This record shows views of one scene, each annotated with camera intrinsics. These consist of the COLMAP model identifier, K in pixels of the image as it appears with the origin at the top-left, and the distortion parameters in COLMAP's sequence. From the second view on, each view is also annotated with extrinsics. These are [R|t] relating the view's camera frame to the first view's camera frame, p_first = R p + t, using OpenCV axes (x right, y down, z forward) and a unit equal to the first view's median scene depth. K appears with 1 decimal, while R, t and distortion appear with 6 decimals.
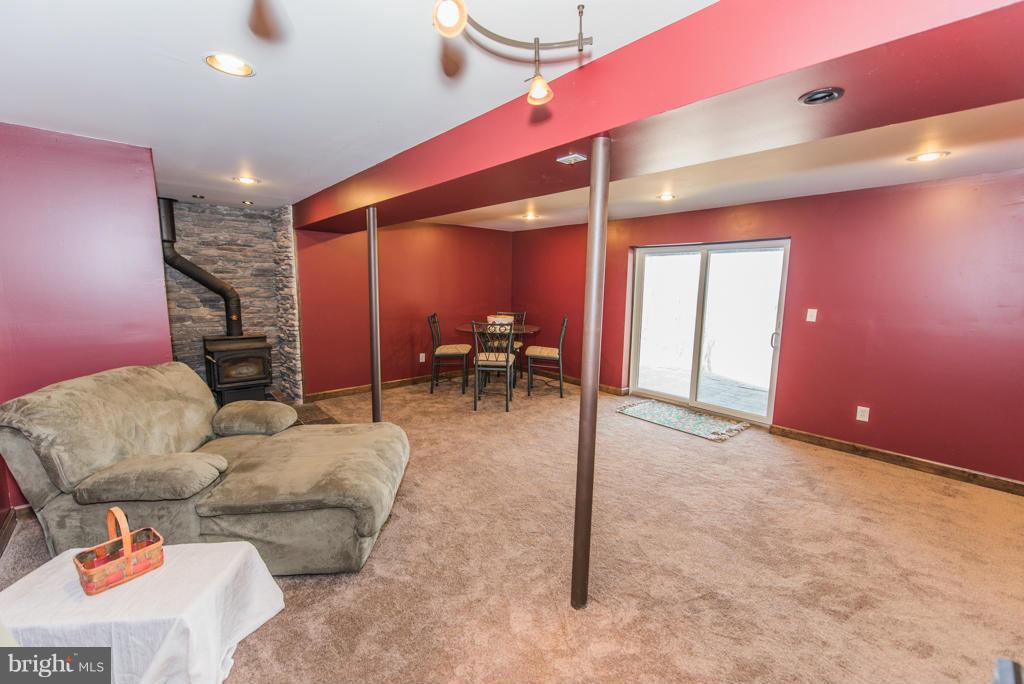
lens RADIAL K [[399.8, 0, 508.5], [0, 399.8, 340.6], [0, 0, 1]] dist [0.010359, 0.000180]
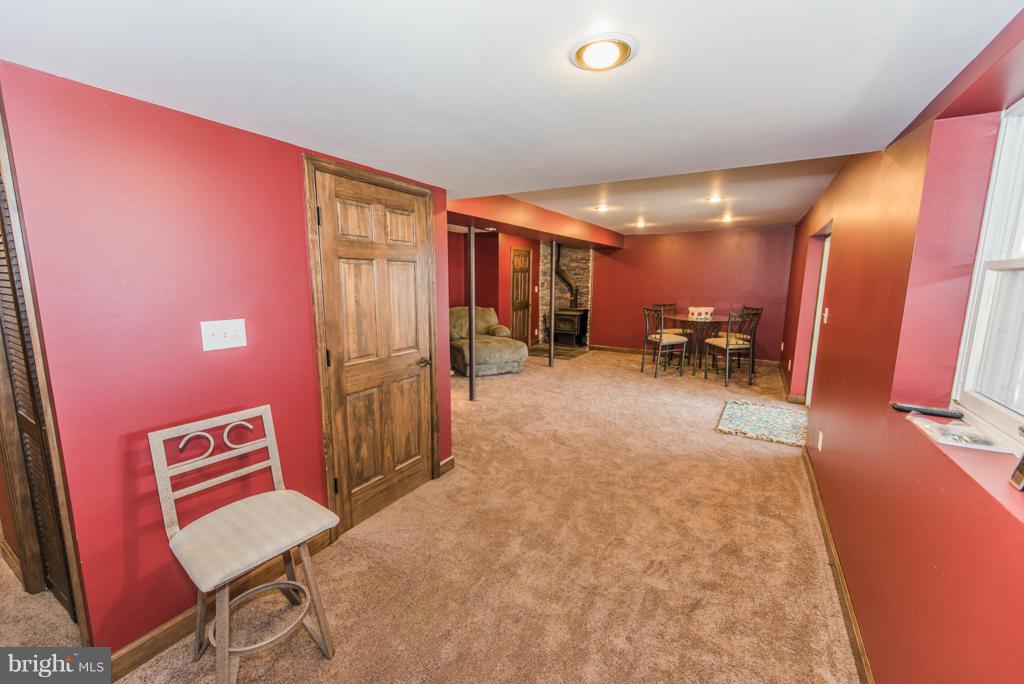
lens RADIAL K [[399.8, 0, 508.5], [0, 399.8, 340.6], [0, 0, 1]] dist [0.010359, 0.000180]
pose [[0.310633, 0.134692, -0.940939, 1.027193], [-0.127497, 0.986868, 0.099176, -0.009602], [0.941940, 0.089160, 0.323726, 0.109579]]
